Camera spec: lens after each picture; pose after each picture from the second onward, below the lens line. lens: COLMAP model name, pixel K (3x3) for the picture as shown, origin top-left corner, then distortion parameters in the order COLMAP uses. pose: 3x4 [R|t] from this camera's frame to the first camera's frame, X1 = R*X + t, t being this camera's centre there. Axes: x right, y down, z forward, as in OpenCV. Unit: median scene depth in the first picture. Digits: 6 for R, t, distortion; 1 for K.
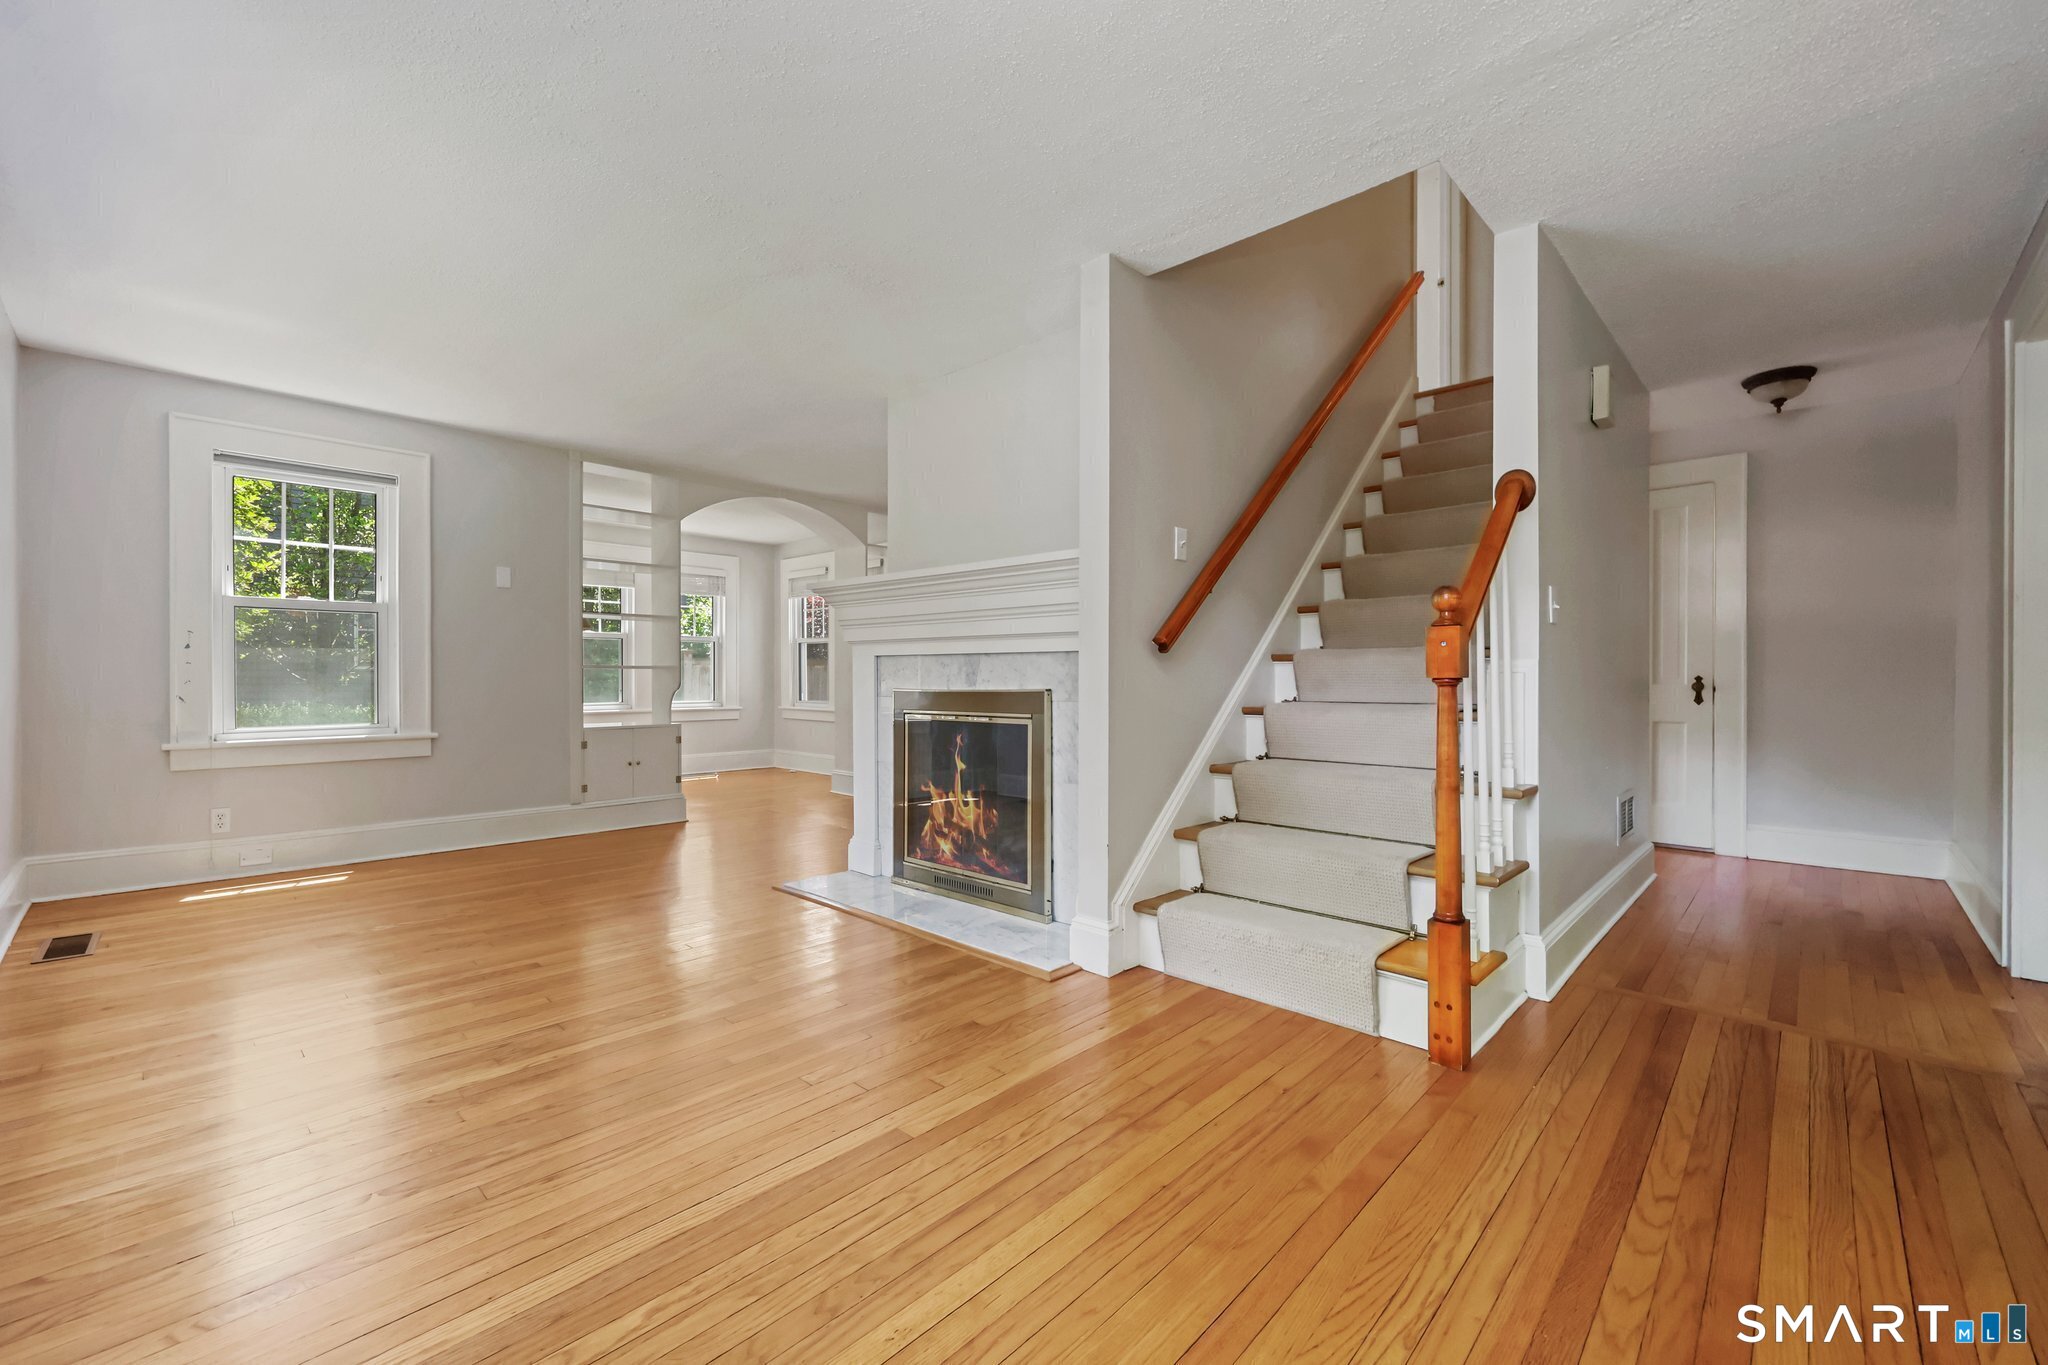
lens RADIAL K [[840.7, 0, 1032.0], [0, 840.7, 679.1], [0, 0, 1]] dist [-0.001313, -0.000212]
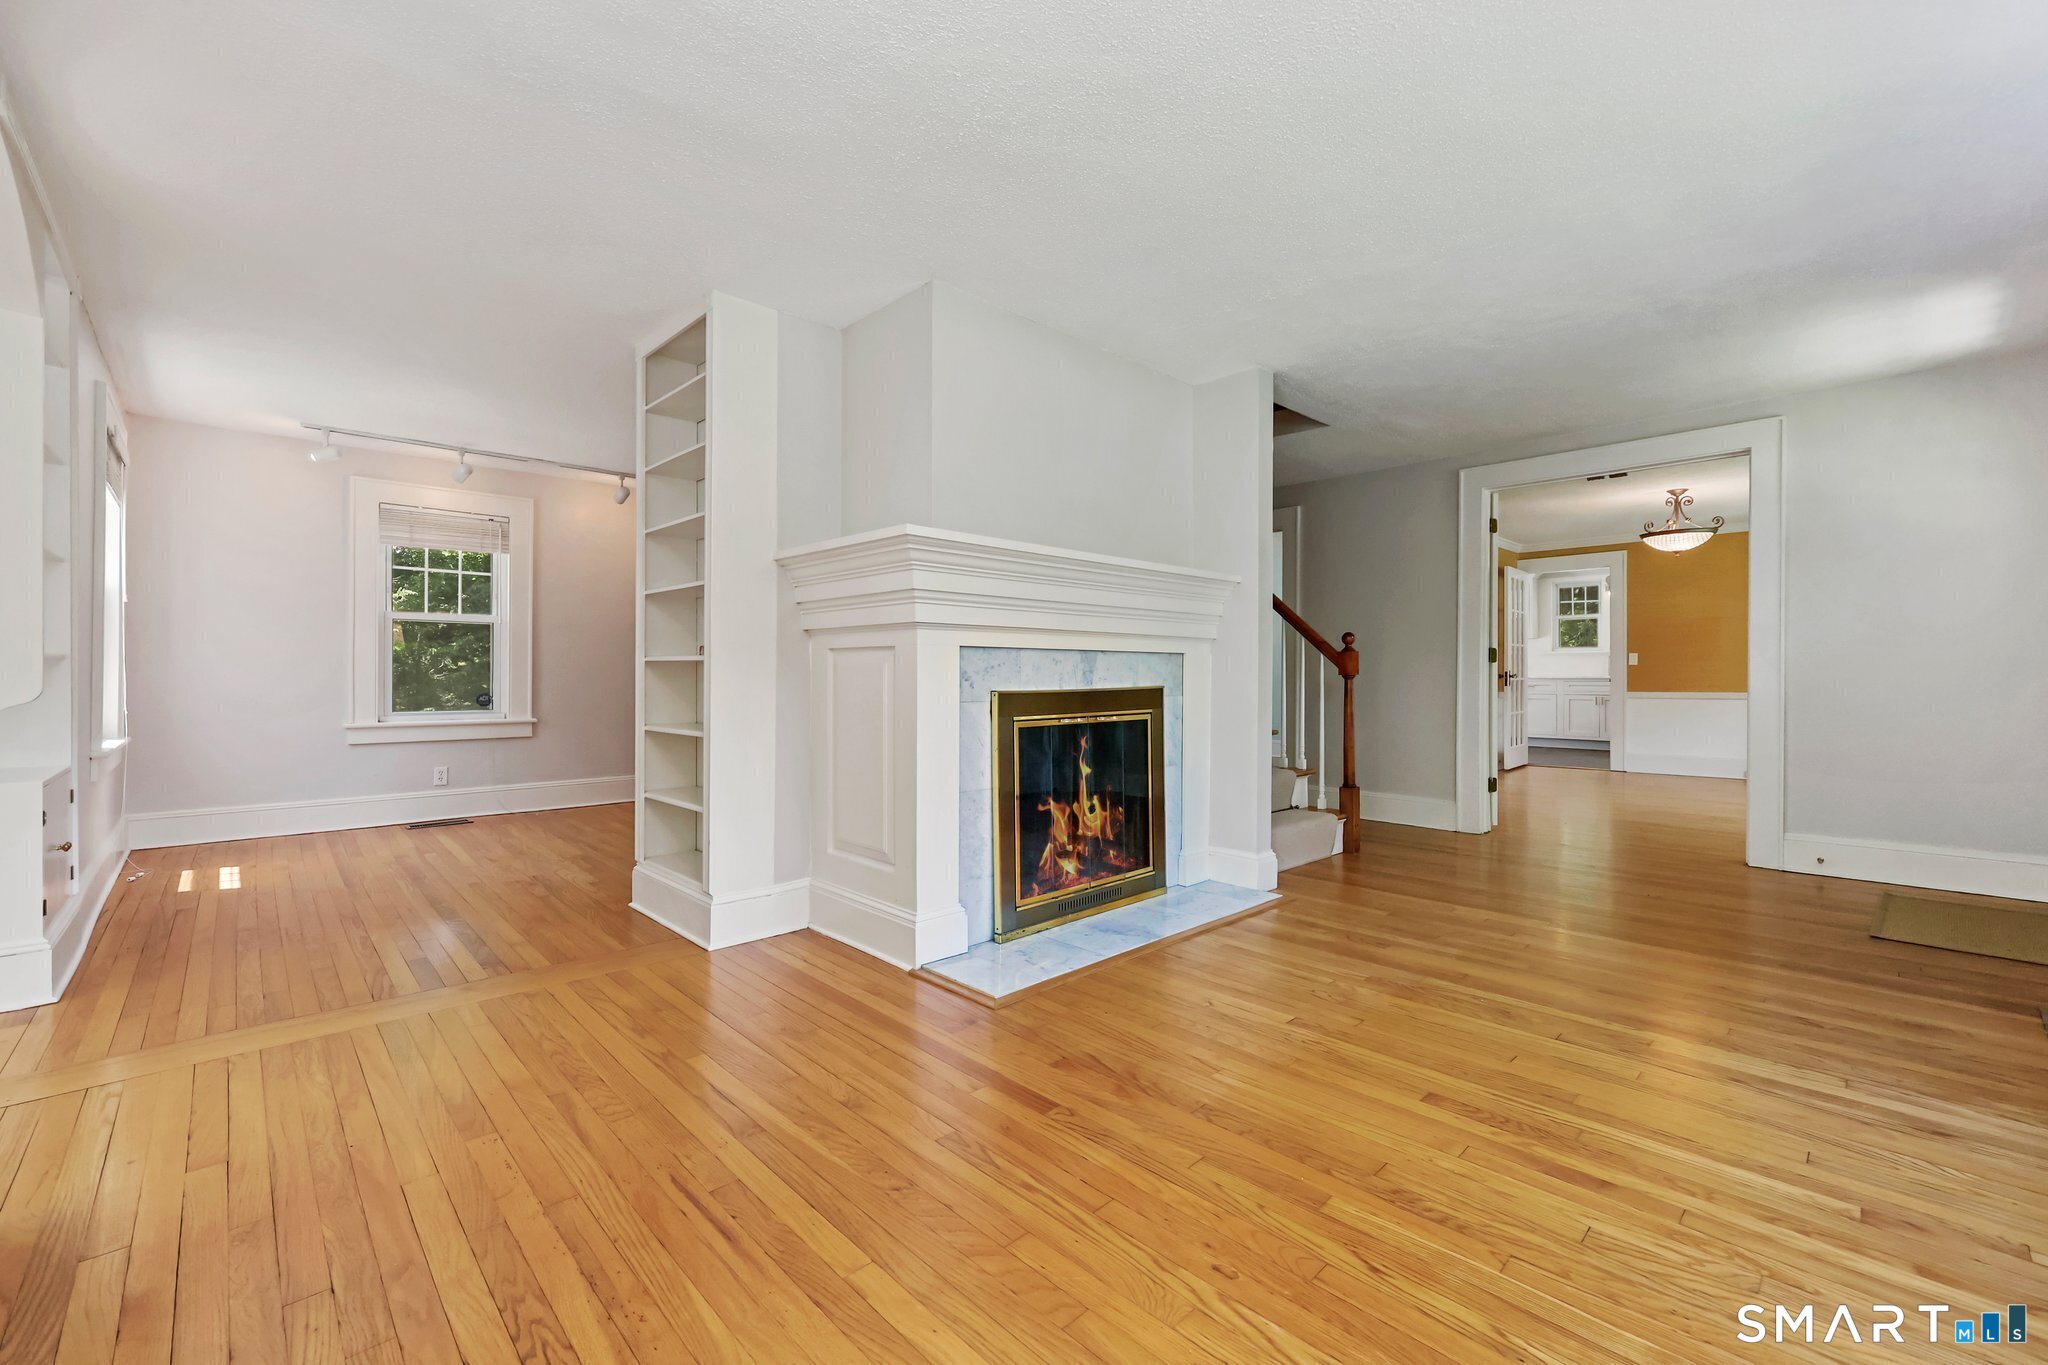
lens RADIAL K [[840.7, 0, 1032.5], [0, 840.7, 675.3], [0, 0, 1]] dist [-0.001313, -0.000212]
pose [[0.043688, 0.002409, 0.999042, -1.013724], [0.008775, 0.999958, -0.002795, -0.000184], [-0.999007, 0.008889, 0.043665, 1.019182]]
